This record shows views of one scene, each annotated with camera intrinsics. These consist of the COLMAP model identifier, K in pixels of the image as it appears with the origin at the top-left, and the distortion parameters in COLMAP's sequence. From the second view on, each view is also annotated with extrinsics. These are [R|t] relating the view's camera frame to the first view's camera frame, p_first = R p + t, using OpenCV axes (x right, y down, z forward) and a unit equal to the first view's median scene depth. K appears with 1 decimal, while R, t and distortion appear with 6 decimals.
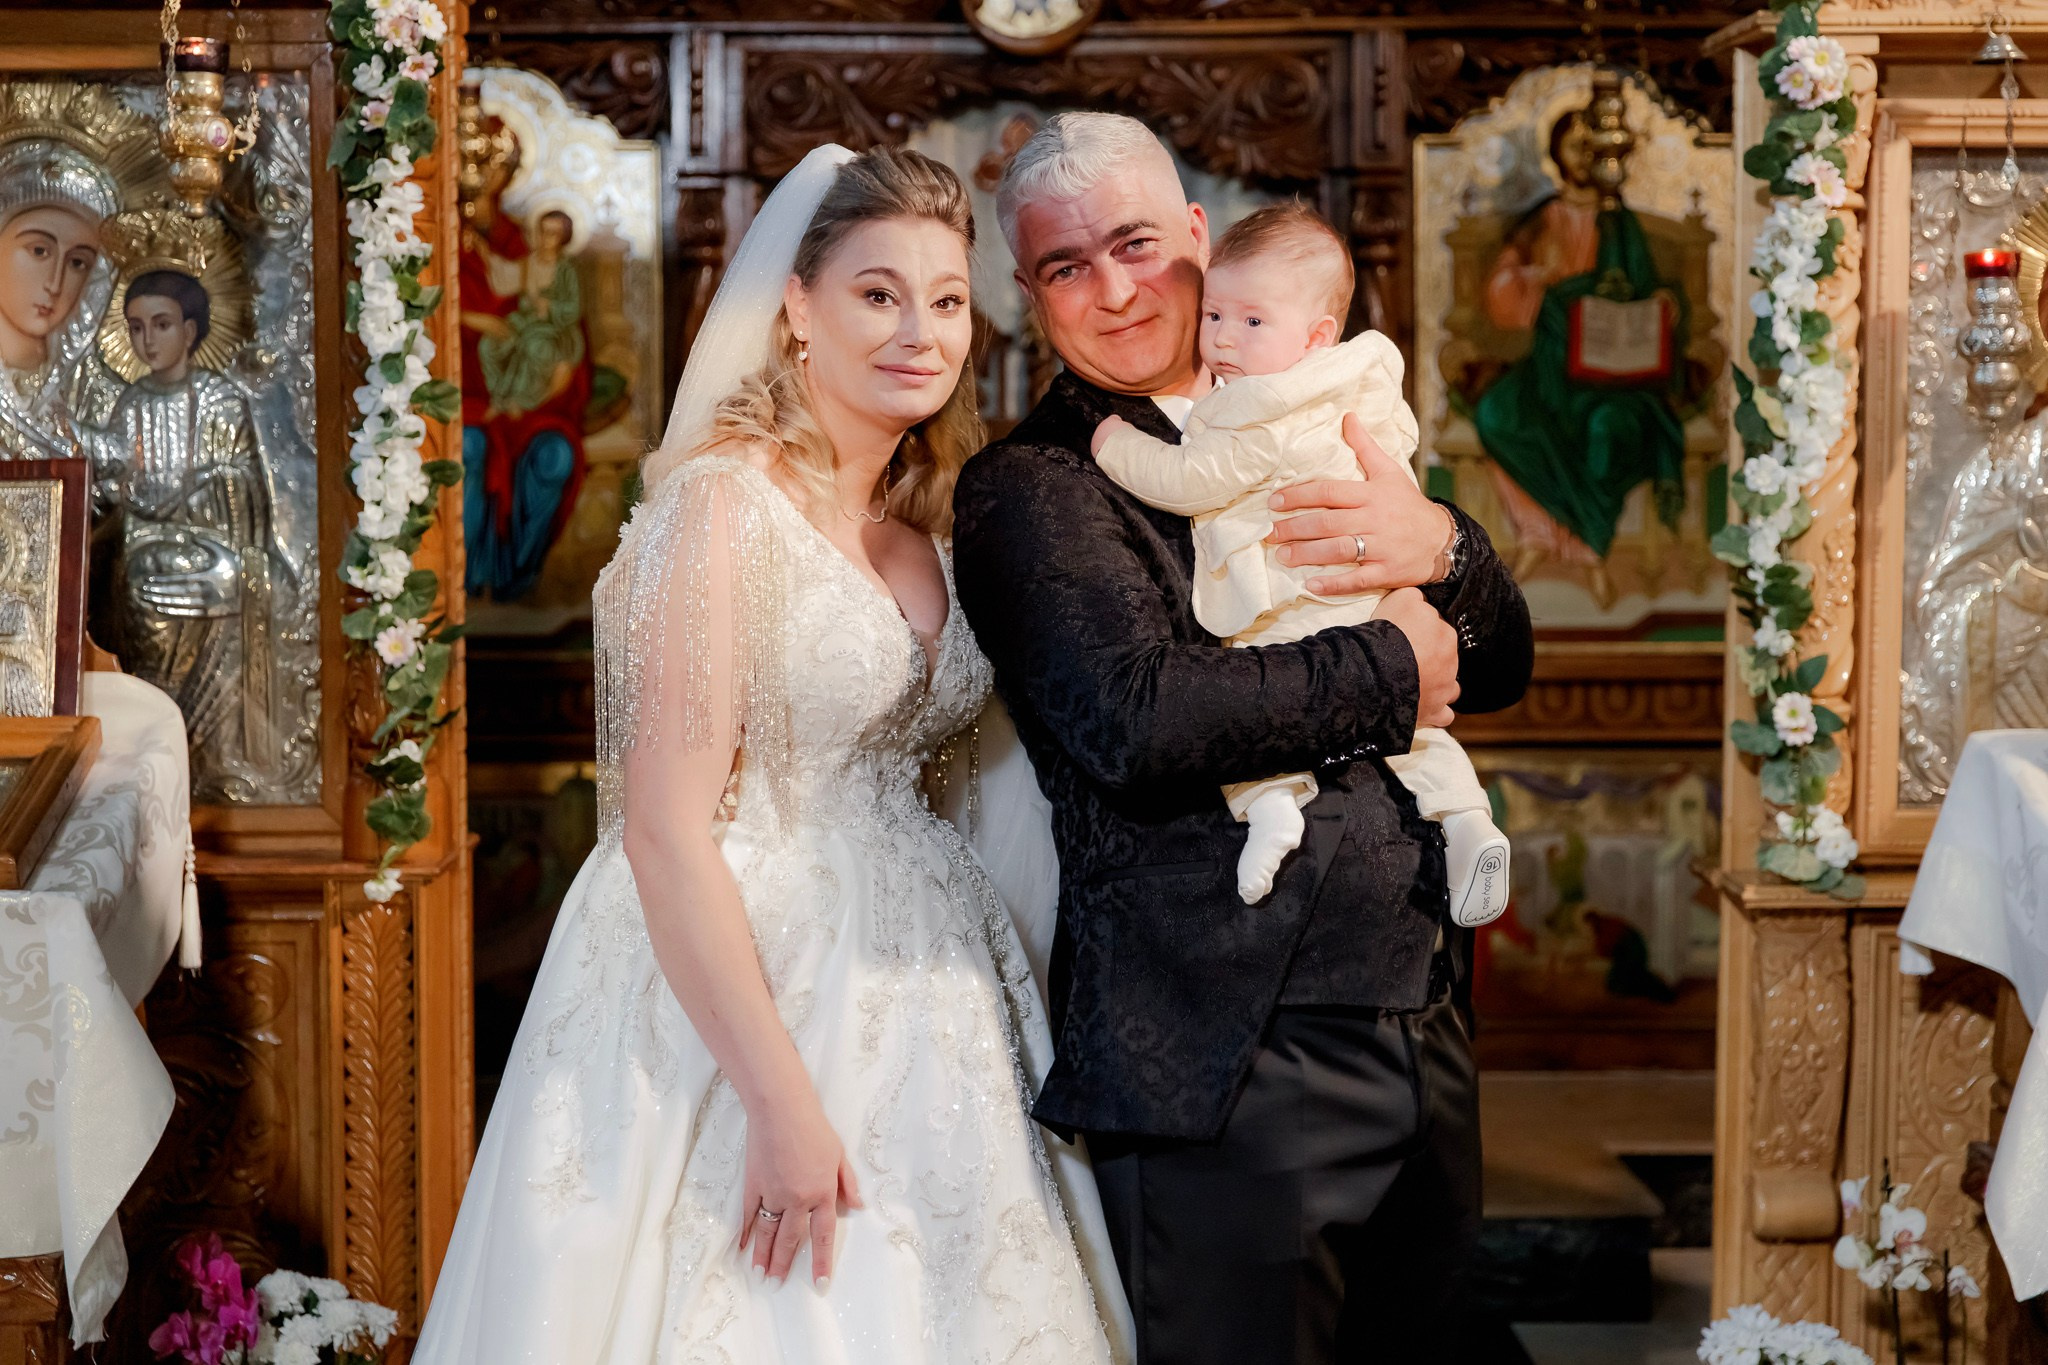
lens RADIAL K [[2964.0, 0, 966.3], [0, 2964.0, 684.9], [0, 0, 1]] dist [-0.051726, 0.095325]
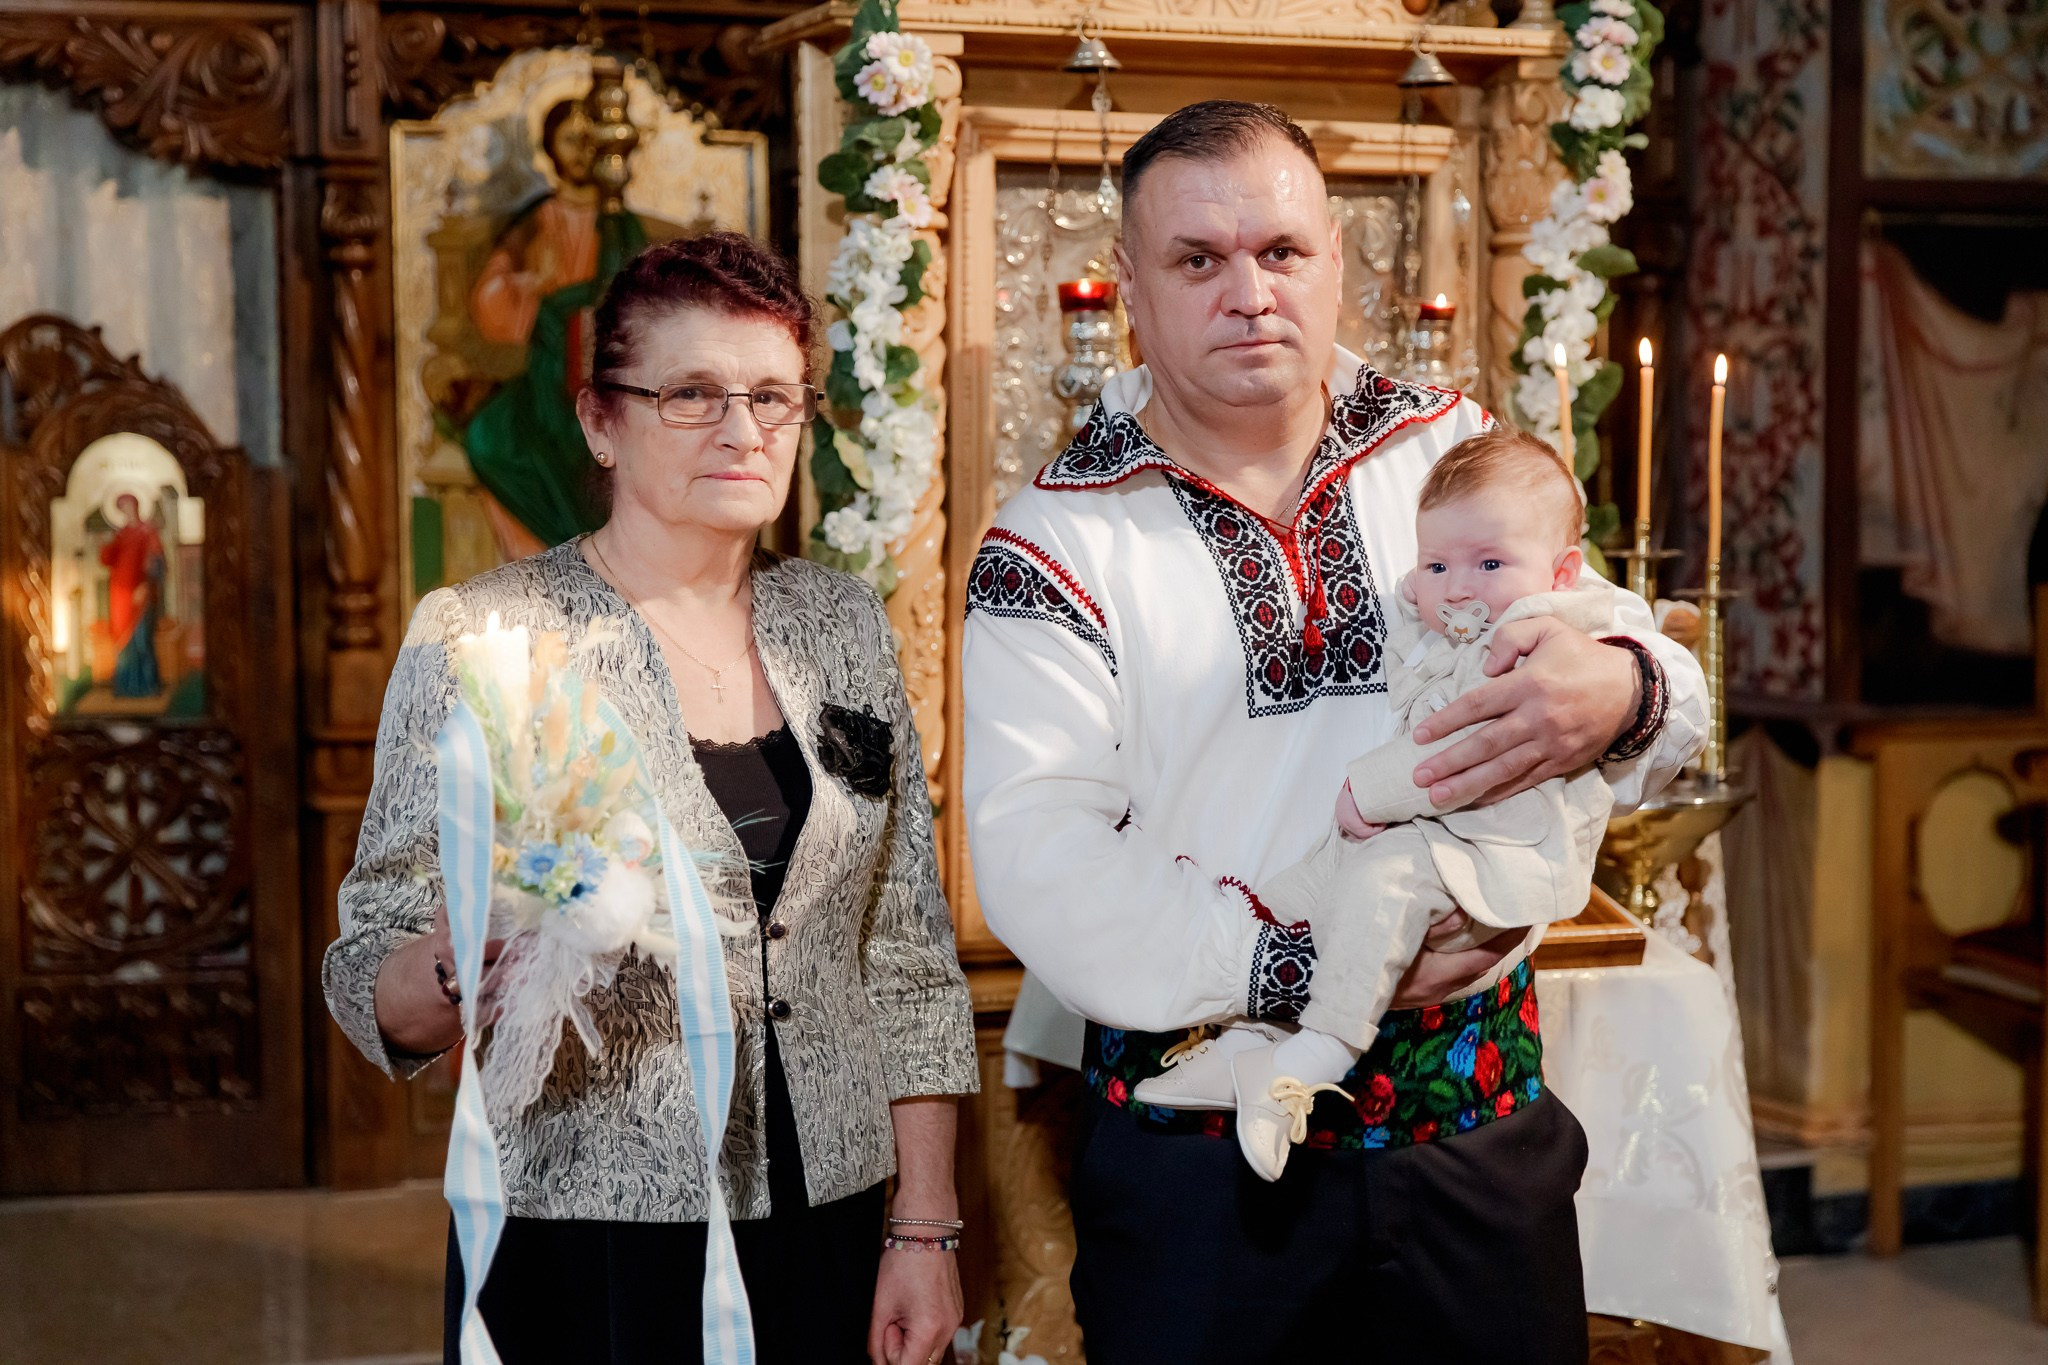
lens RADIAL K [[3111.0, 0, 878.6], [0, 3111.0, 721.7], [0, 0, 1]] dist [-0.001693, -0.074476]
pose [[0.946878, -0.025489, 0.320581, -0.019240], [0.022089, 0.999655, 0.014239, -0.027037], [-0.320833, -0.006402, 0.947114, 0.118329]]
